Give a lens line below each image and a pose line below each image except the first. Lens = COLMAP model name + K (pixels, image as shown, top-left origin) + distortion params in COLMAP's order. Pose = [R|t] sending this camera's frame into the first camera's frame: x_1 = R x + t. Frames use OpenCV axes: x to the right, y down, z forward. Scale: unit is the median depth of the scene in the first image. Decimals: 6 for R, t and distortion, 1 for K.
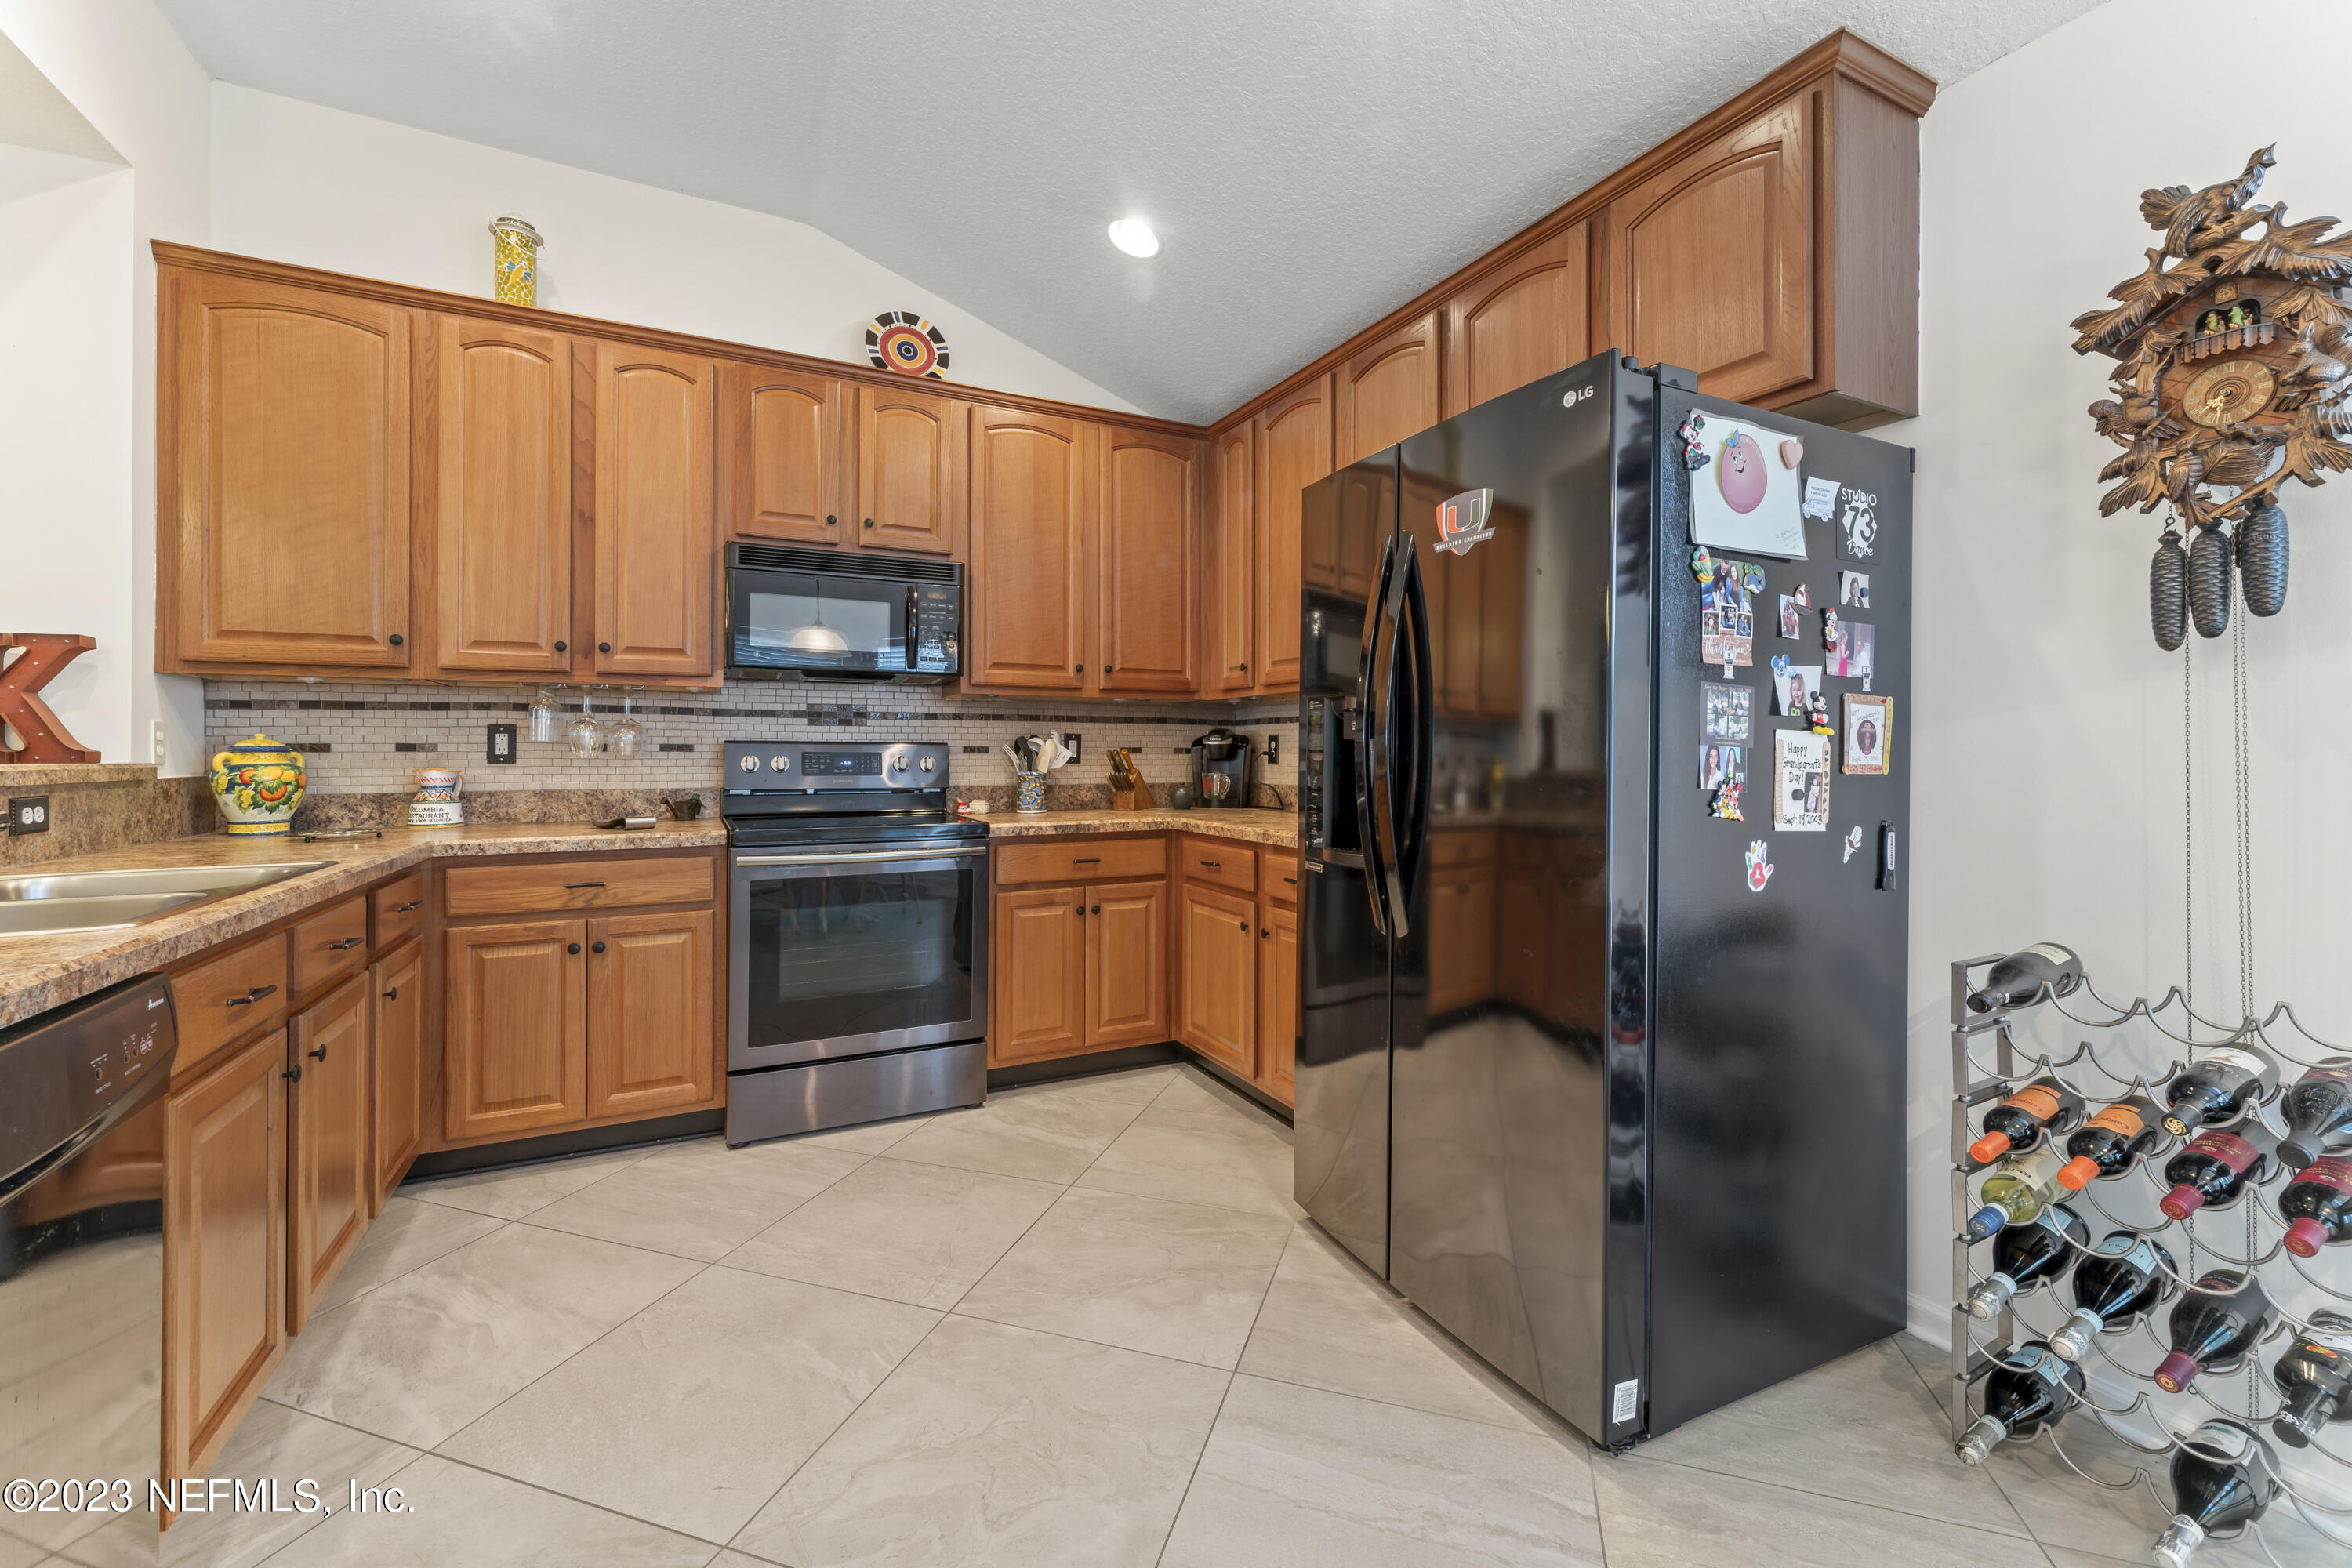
lens RADIAL K [[945.5, 0, 1176.9], [0, 945.5, 738.6], [0, 0, 1]] dist [0.001077, 0.000097]
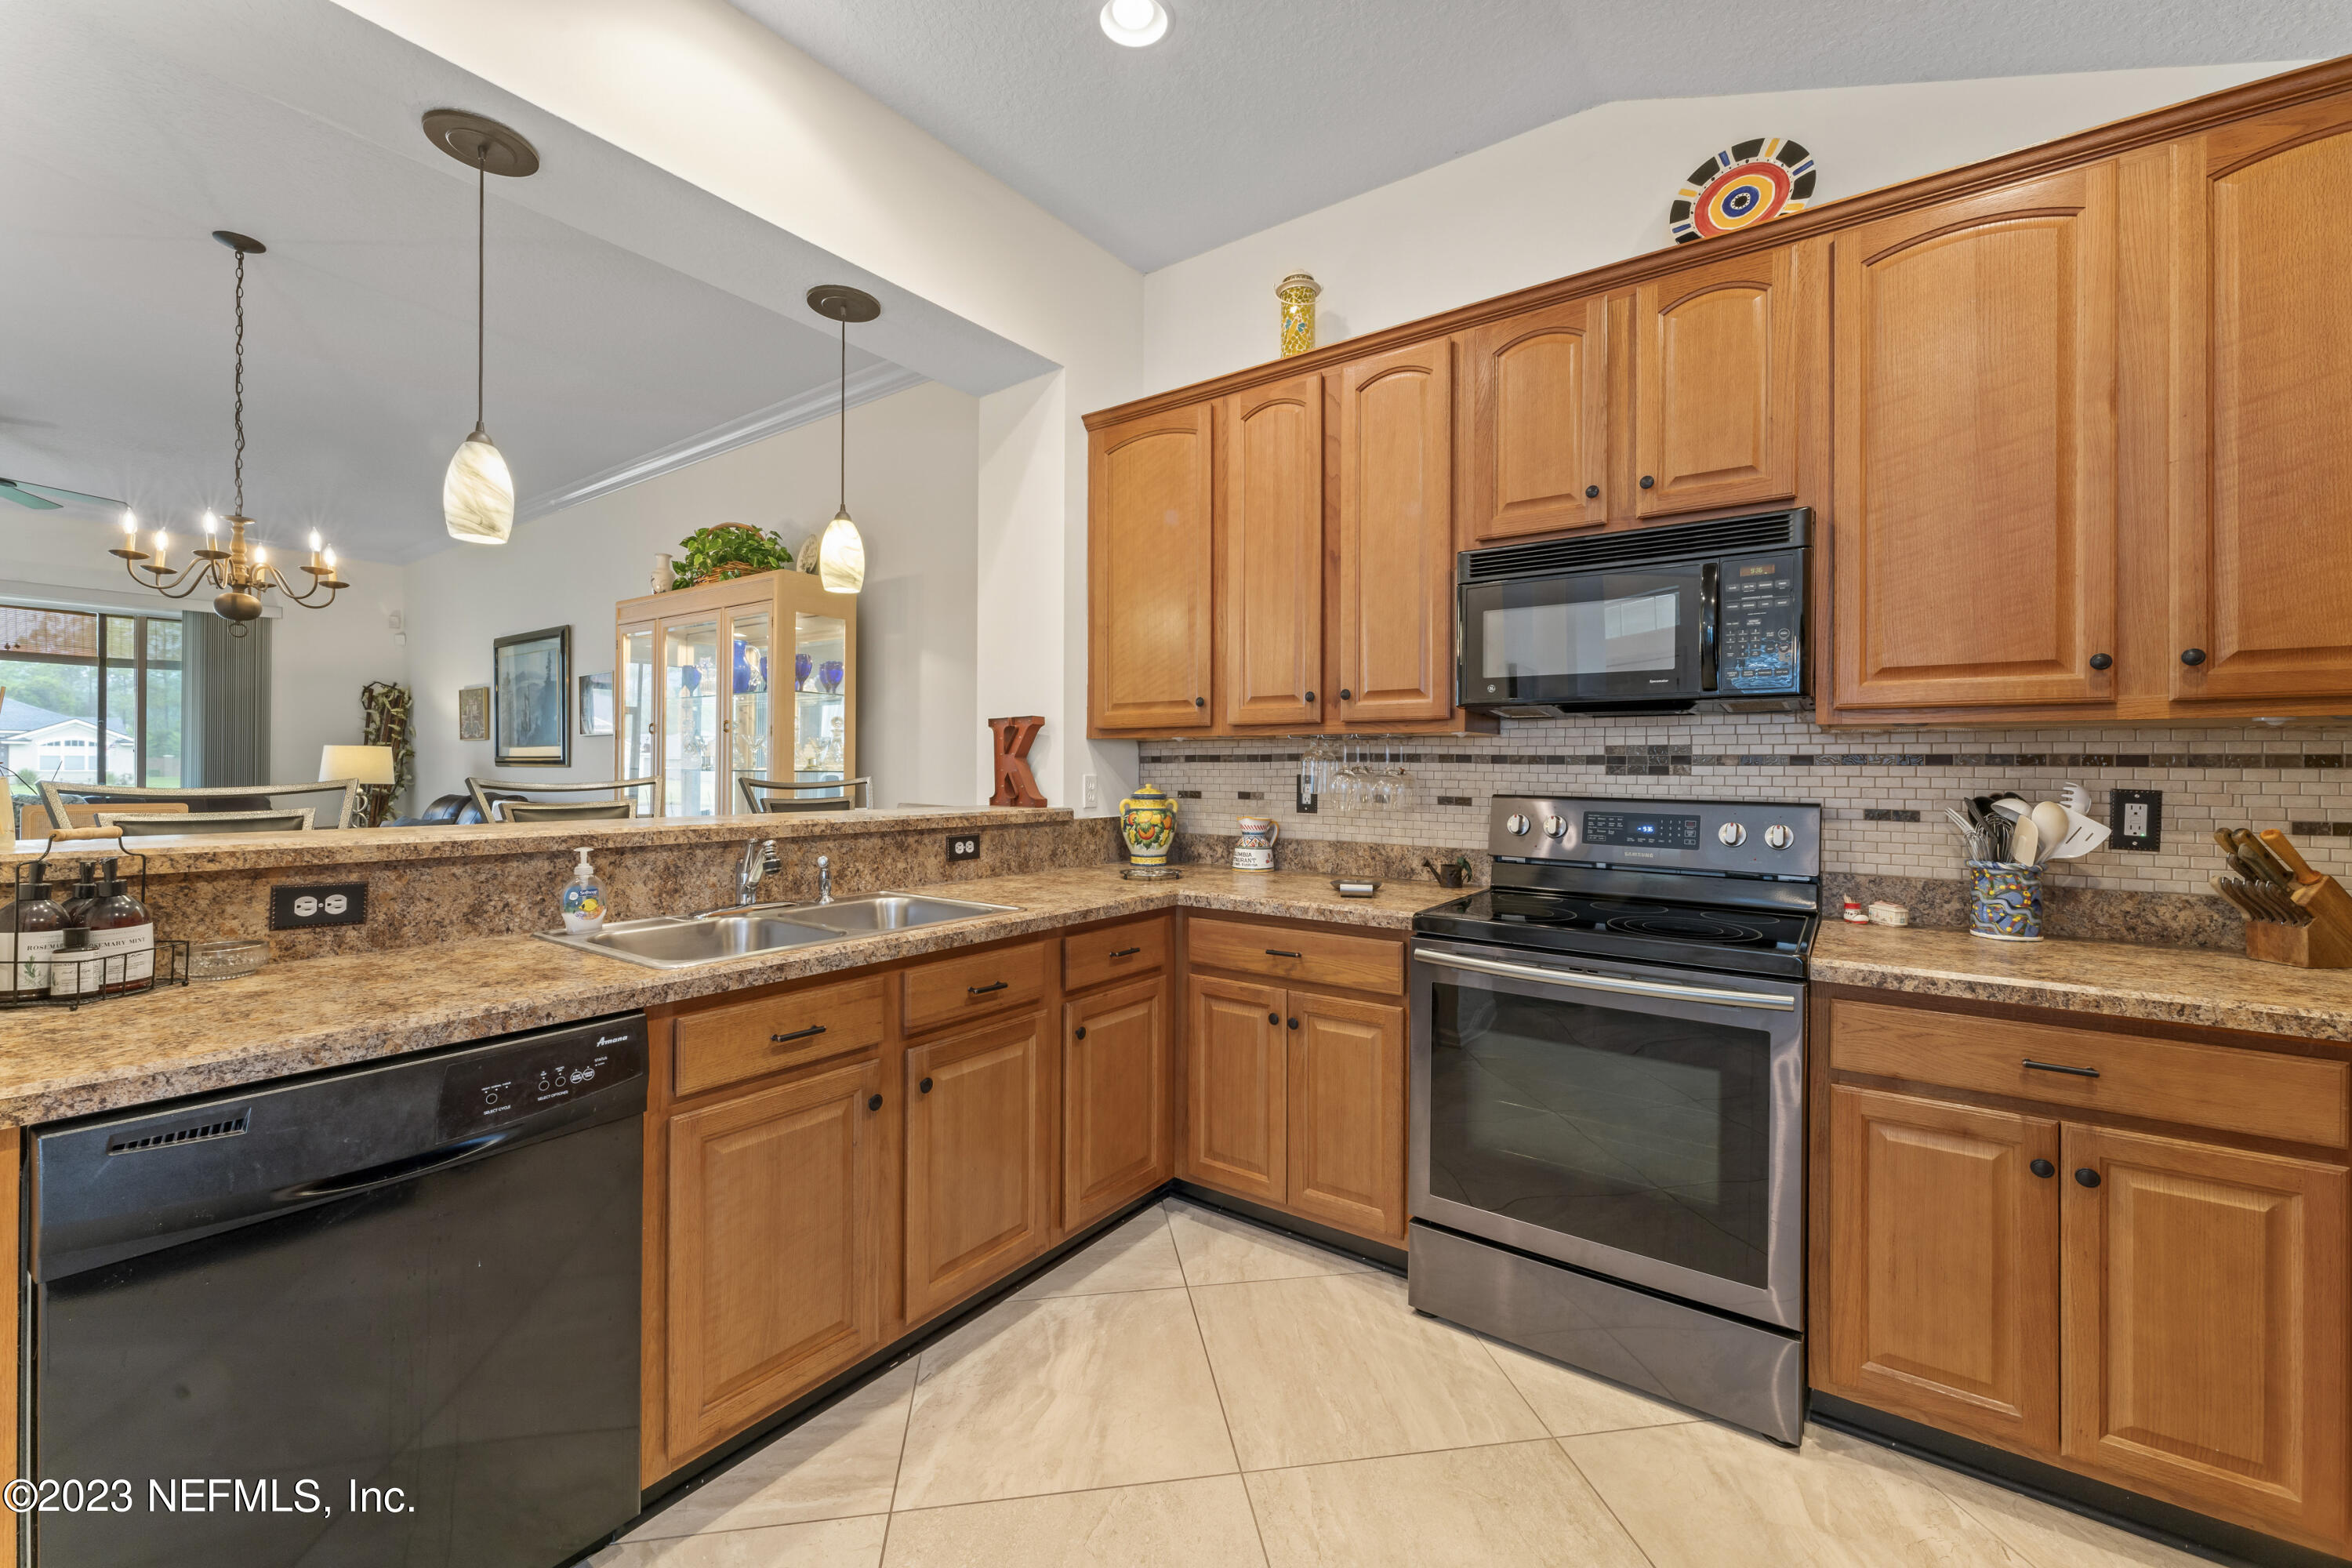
lens RADIAL K [[945.5, 0, 1188.8], [0, 945.5, 759.1], [0, 0, 1]] dist [0.001077, 0.000097]
pose [[0.456692, -0.004315, -0.889614, 0.167675], [0.006165, 0.999980, -0.001686, -0.037166], [0.889603, -0.004715, 0.456709, 0.504026]]
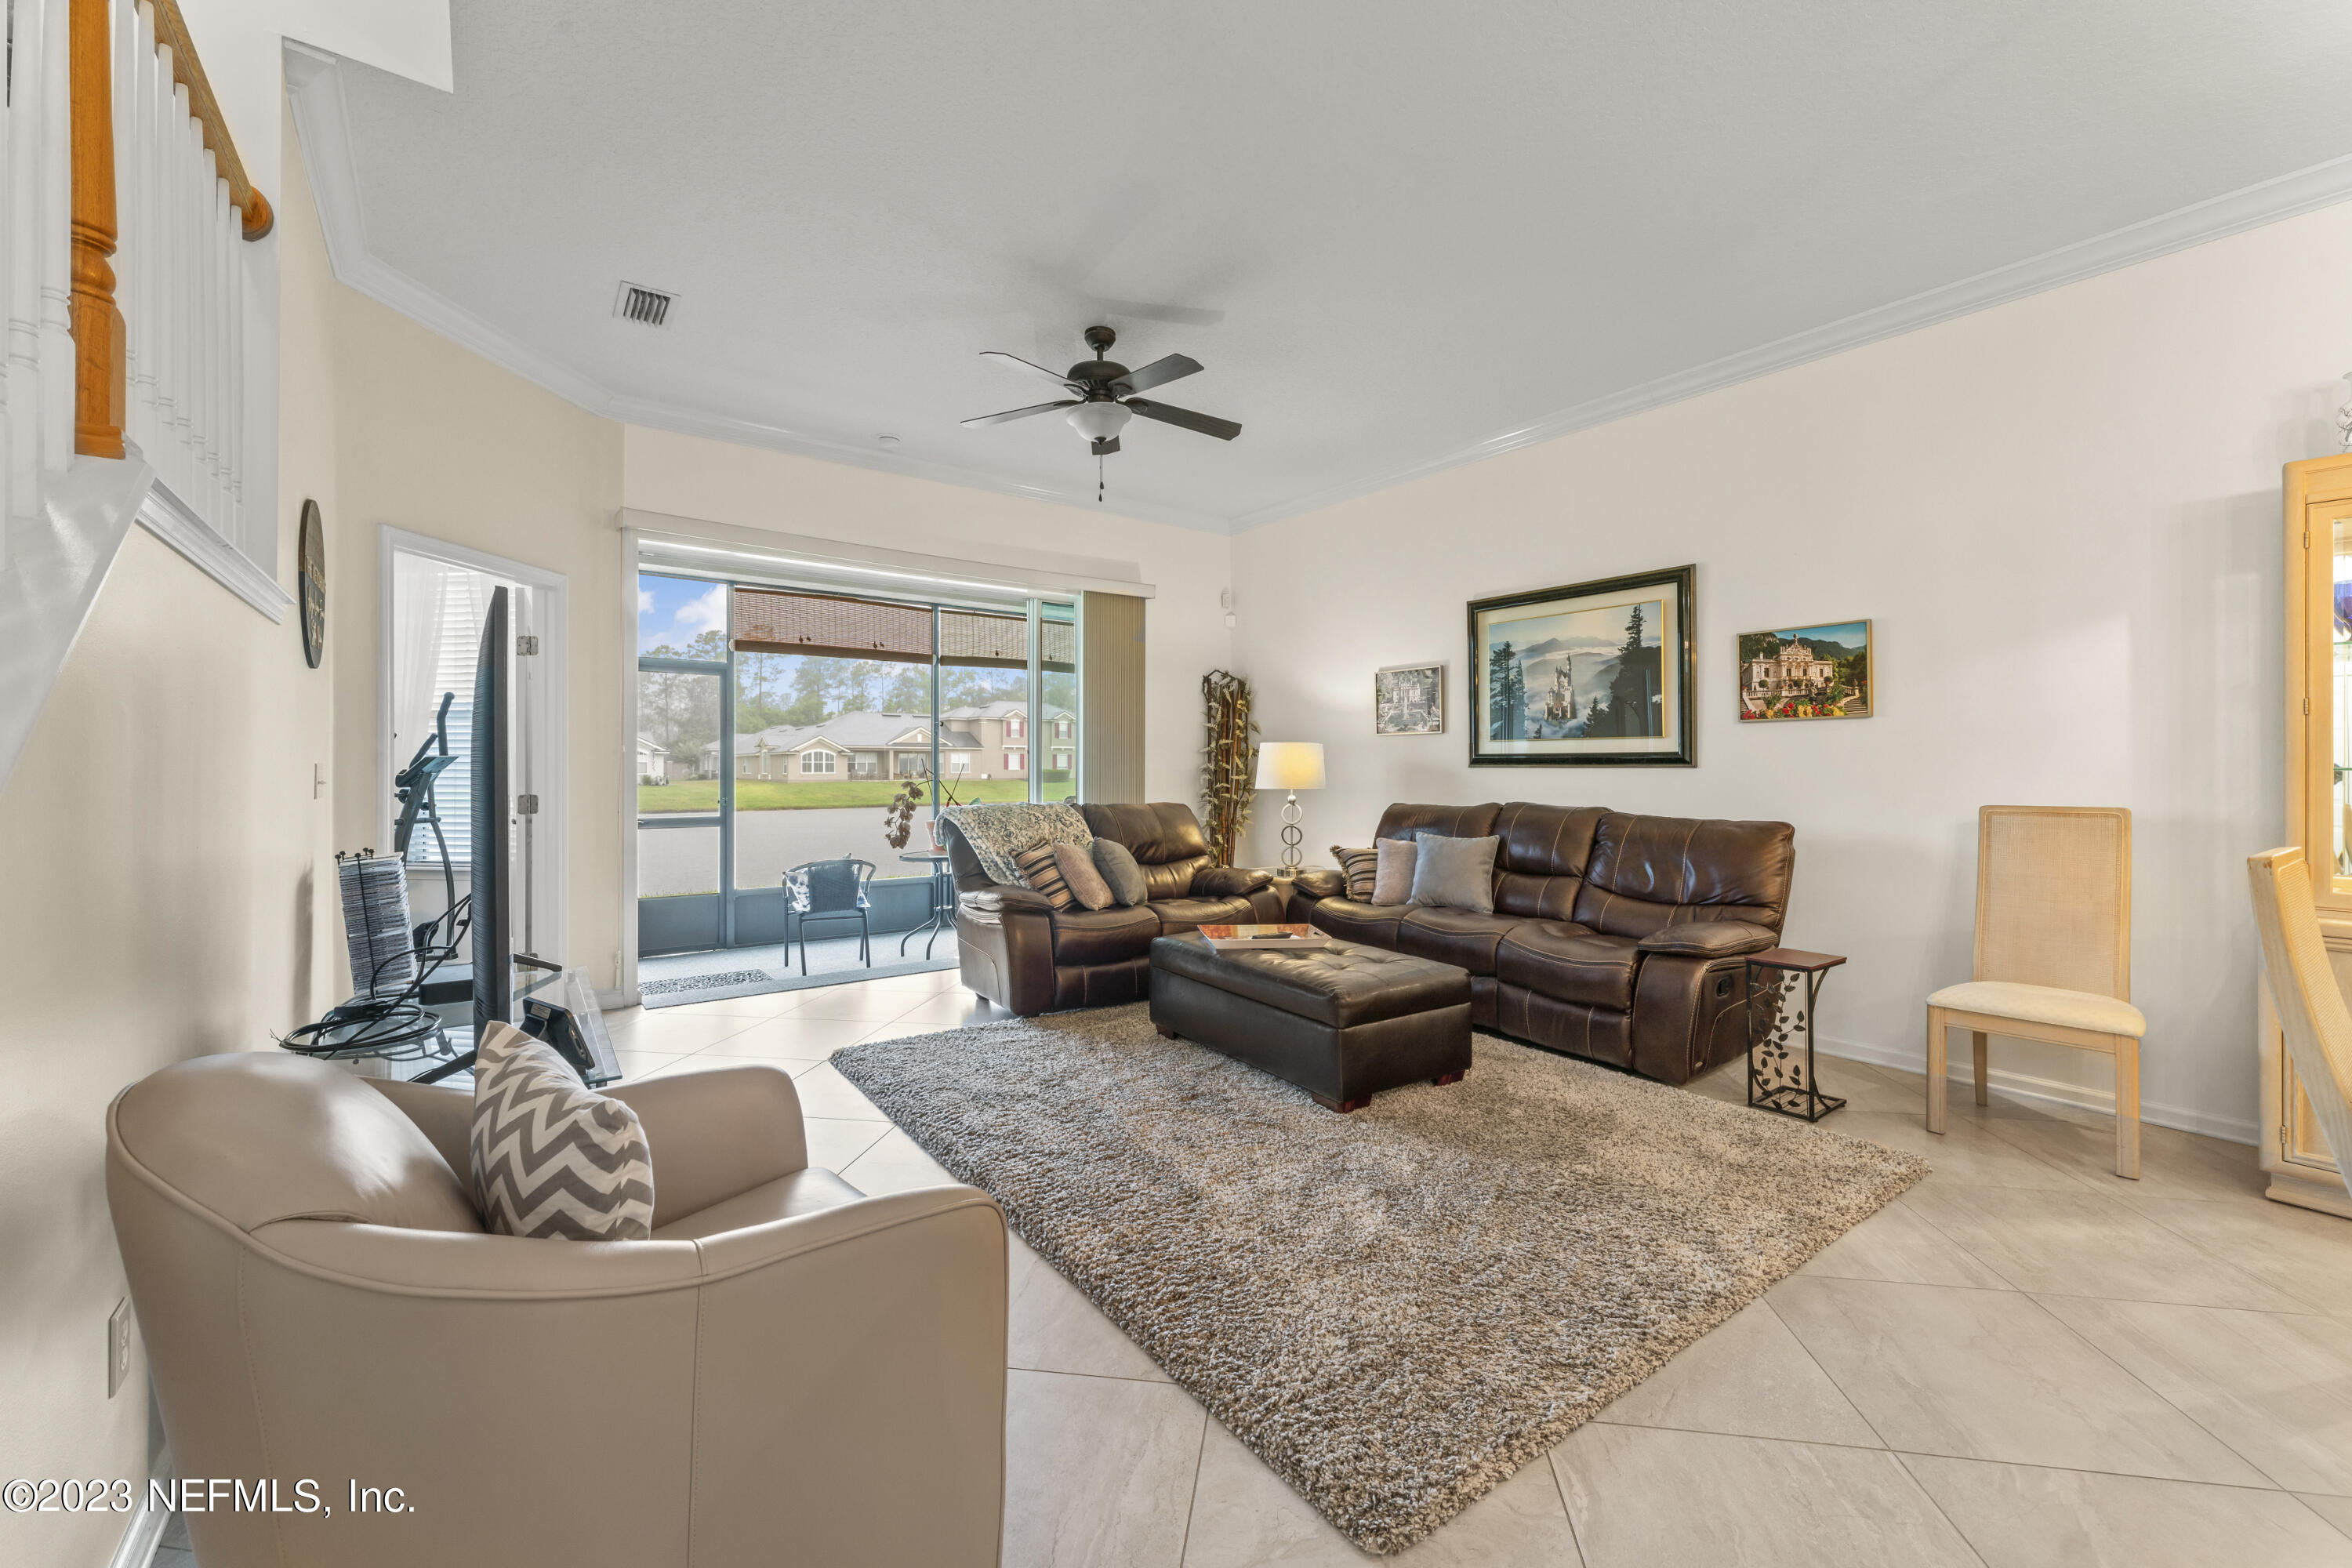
lens RADIAL K [[945.5, 0, 1179.2], [0, 945.5, 762.0], [0, 0, 1]] dist [0.001077, 0.000097]
pose [[0.164142, -0.005274, -0.986423, -1.253807], [0.011310, 0.999930, -0.003464, -0.045238], [0.986372, -0.010588, 0.164190, -1.048015]]
